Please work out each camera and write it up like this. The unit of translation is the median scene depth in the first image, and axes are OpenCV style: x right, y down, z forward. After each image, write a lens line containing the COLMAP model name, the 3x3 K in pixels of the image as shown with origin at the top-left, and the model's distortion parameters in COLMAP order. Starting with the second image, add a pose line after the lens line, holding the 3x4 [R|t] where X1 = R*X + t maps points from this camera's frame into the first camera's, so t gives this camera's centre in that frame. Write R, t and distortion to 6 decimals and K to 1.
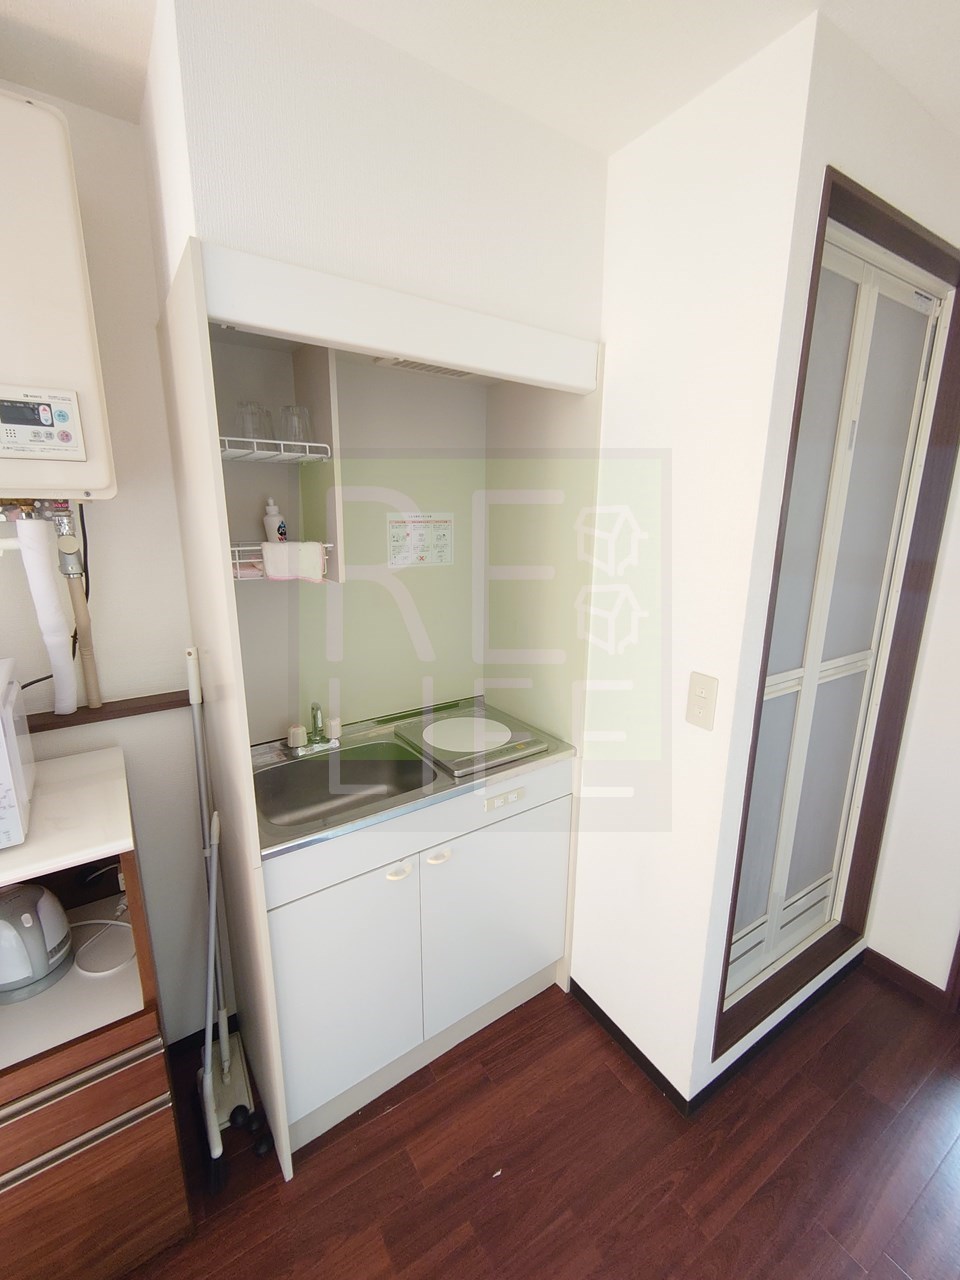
lens RADIAL K [[556.0, 0, 465.4], [0, 556.0, 649.6], [0, 0, 1]] dist [0.008049, 0.000029]
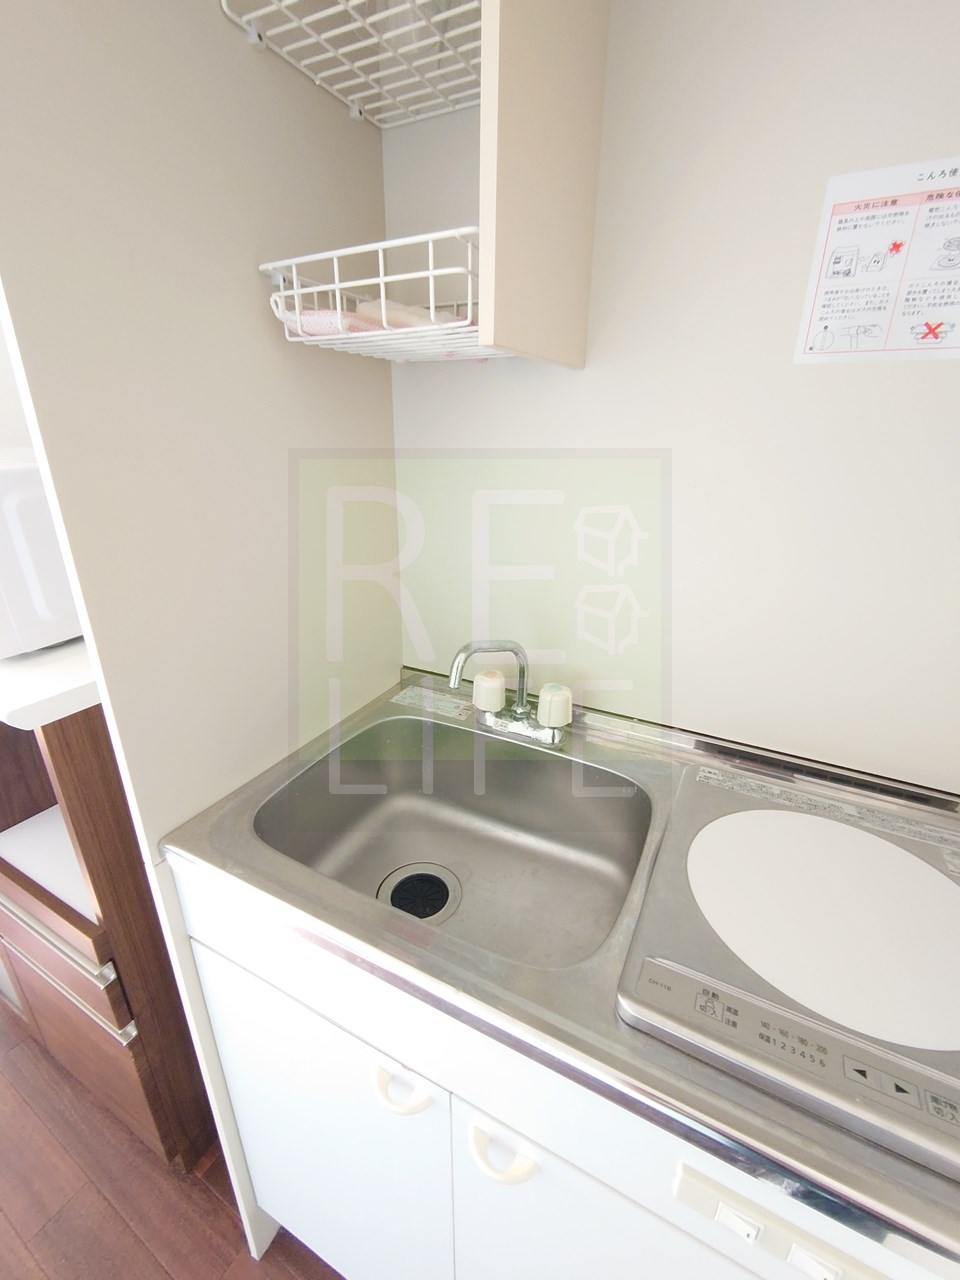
lens RADIAL K [[544.4, 0, 483.7], [0, 544.4, 645.0], [0, 0, 1]] dist [-0.001181, -0.000829]
pose [[0.478533, 0.321217, -0.817206, 0.115288], [-0.224553, 0.944505, 0.239762, -0.014551], [0.848871, 0.068771, 0.524108, 0.685180]]
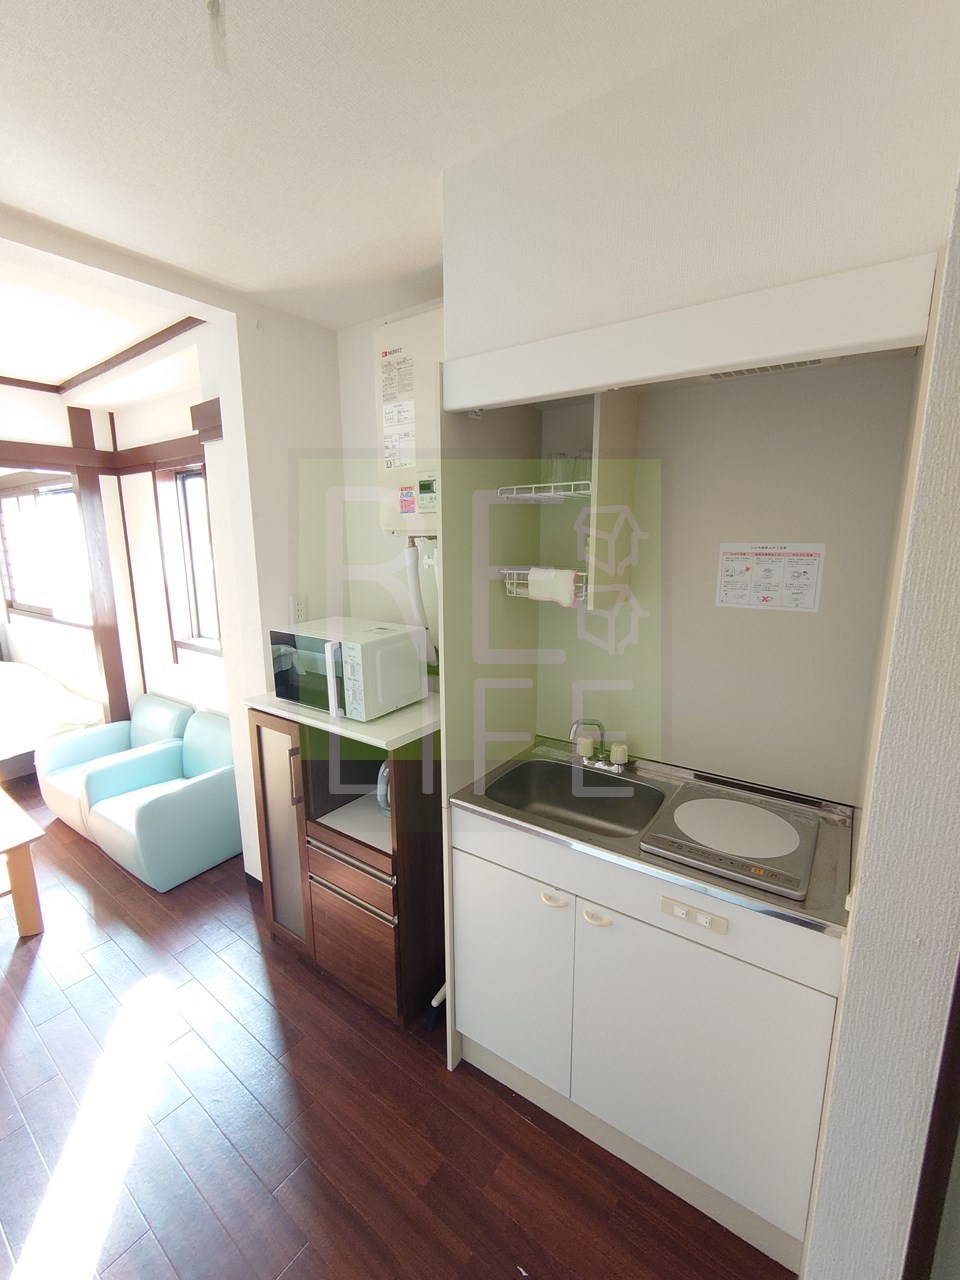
lens RADIAL K [[544.4, 0, 483.7], [0, 544.4, 645.0], [0, 0, 1]] dist [-0.001181, -0.000829]
pose [[0.358290, 0.173280, -0.917389, 0.547714], [-0.221279, 0.970387, 0.096869, -0.092205], [0.907008, 0.168292, 0.386023, 0.362602]]
